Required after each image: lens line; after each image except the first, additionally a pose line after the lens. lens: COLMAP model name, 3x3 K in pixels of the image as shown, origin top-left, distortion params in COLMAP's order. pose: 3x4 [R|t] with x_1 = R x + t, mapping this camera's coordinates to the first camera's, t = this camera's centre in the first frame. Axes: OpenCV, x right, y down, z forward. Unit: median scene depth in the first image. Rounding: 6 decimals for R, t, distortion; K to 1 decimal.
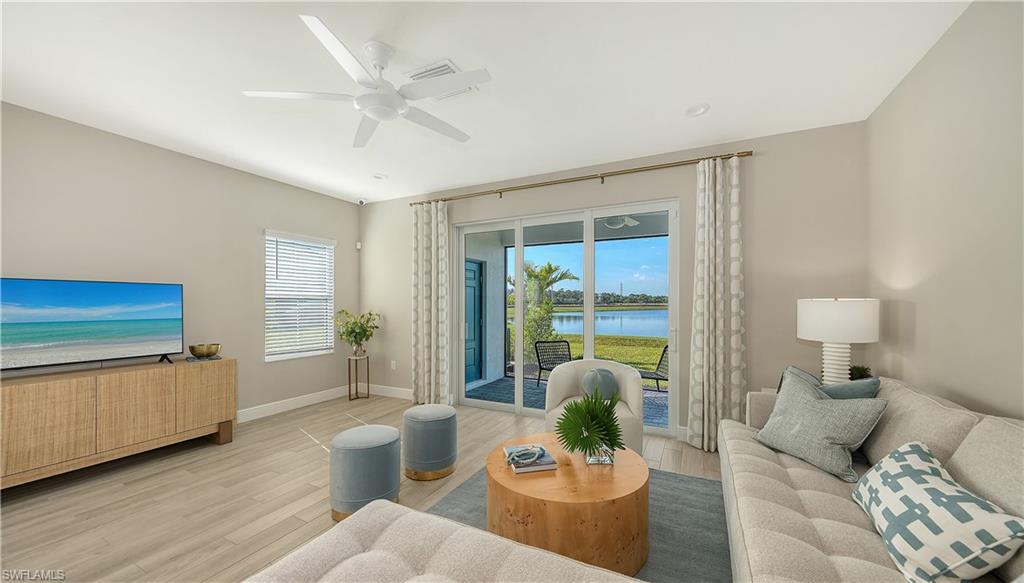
lens RADIAL K [[367.1, 0, 523.1], [0, 367.1, 303.4], [0, 0, 1]] dist [0.001744, 0.000129]
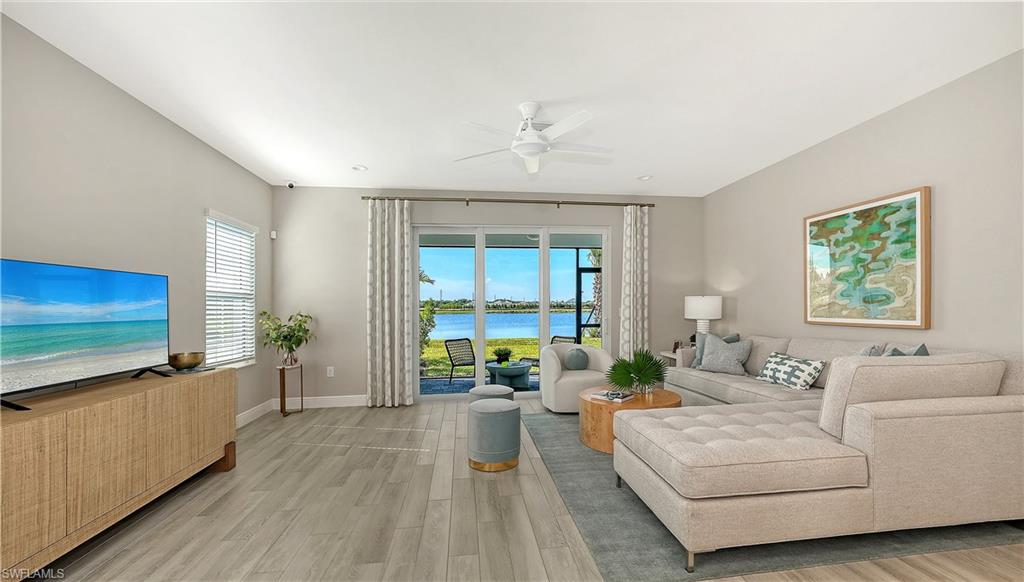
lens RADIAL K [[399.4, 0, 530.3], [0, 399.4, 309.9], [0, 0, 1]] dist [-0.001103, -0.000056]
pose [[0.826249, -0.015092, 0.563103, -0.796645], [0.012784, 0.999886, 0.008040, 0.023561], [-0.563160, 0.000556, 0.826348, -0.131621]]
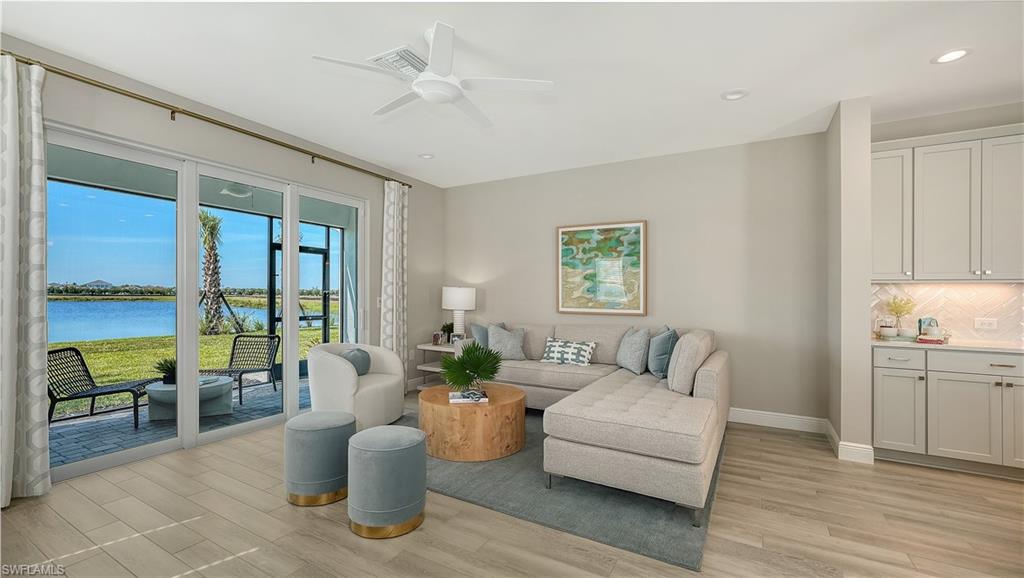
lens RADIAL K [[418.9, 0, 509.3], [0, 418.9, 292.0], [0, 0, 1]] dist [-0.010627, -0.000276]
pose [[0.075379, 0.007576, 0.997126, -1.001872], [-0.008128, 0.999943, -0.006982, 0.020212], [-0.997122, -0.007579, 0.075436, 0.468140]]
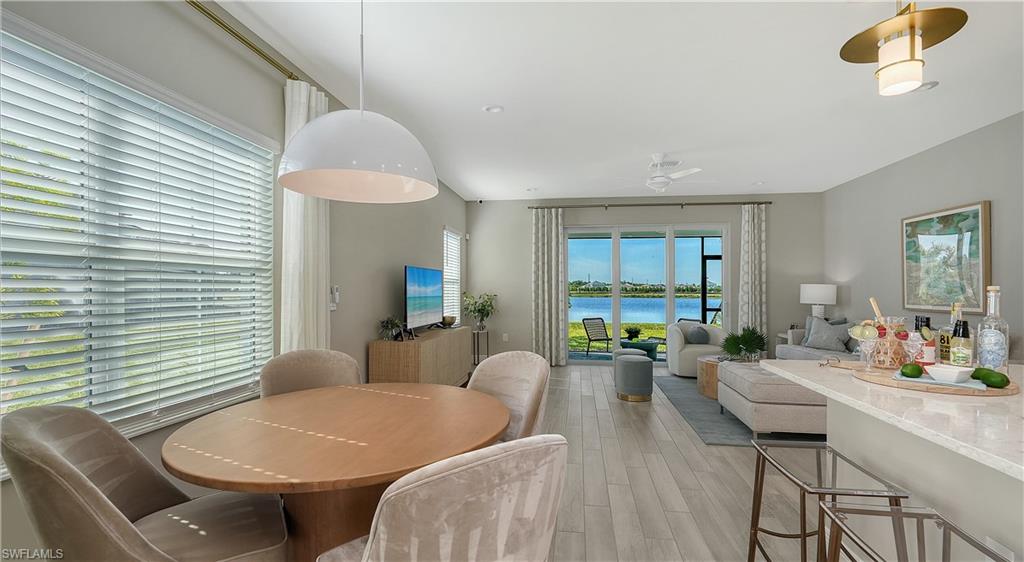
lens RADIAL K [[440.7, 0, 543.6], [0, 440.7, 278.3], [0, 0, 1]] dist [-0.000073, 0.000092]
pose [[0.938091, 0.009683, 0.346253, -1.162539], [-0.000489, 0.999645, -0.026631, 0.017552], [-0.346388, 0.024813, 0.937763, -0.629496]]
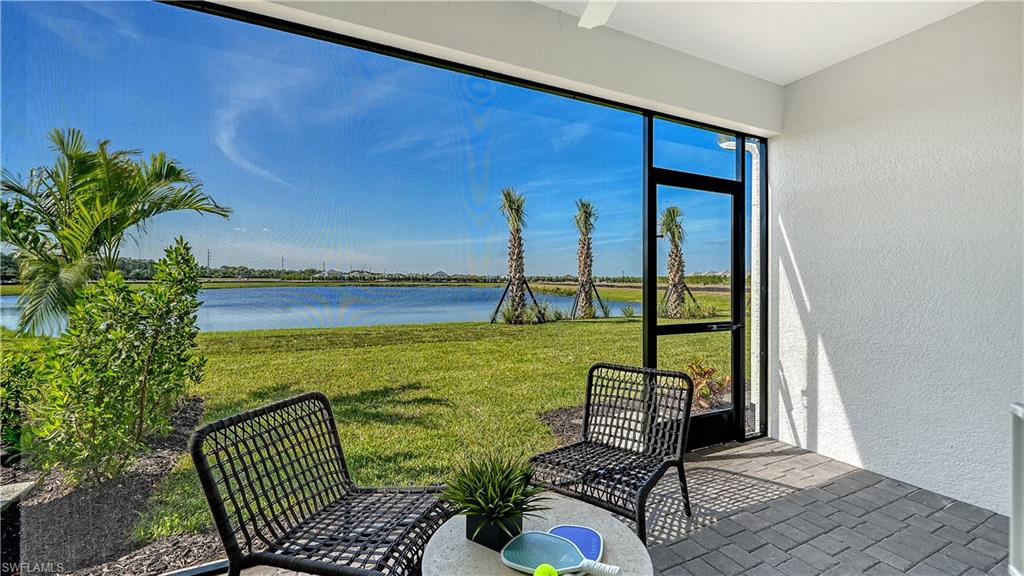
lens RADIAL K [[410.3, 0, 512.0], [0, 410.3, 288.0], [0, 0, 1]] dist [-0.001106, -0.000066]
pose [[0.632496, -0.011345, 0.774481, -0.078036], [-0.005810, 0.999795, 0.019391, 0.033451], [-0.774542, -0.016764, 0.632300, 1.347934]]
